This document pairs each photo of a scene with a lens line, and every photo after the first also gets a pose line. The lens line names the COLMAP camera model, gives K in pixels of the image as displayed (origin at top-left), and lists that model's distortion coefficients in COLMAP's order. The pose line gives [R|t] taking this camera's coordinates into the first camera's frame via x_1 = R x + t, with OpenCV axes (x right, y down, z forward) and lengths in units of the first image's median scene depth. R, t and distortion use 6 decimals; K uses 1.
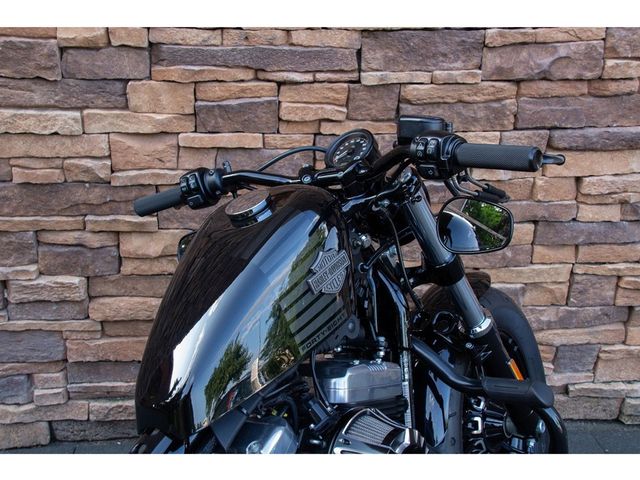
lens RADIAL K [[770.6, 0, 317.8], [0, 770.6, 242.0], [0, 0, 1]] dist [-0.009677, 0.456849]
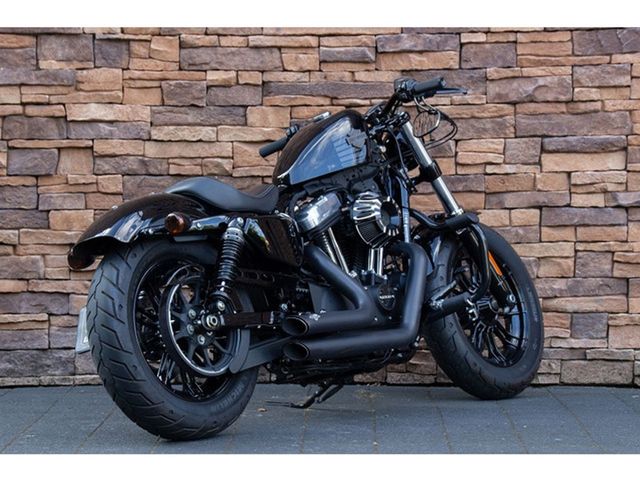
lens RADIAL K [[2187.9, 0, 315.2], [0, 2187.9, 253.5], [0, 0, 1]] dist [0.735135, 0.707226]
pose [[0.993234, -0.022569, -0.113915, 0.352981], [-0.016198, 0.944420, -0.328341, 1.405380], [0.114994, 0.327965, 0.937665, -2.790079]]
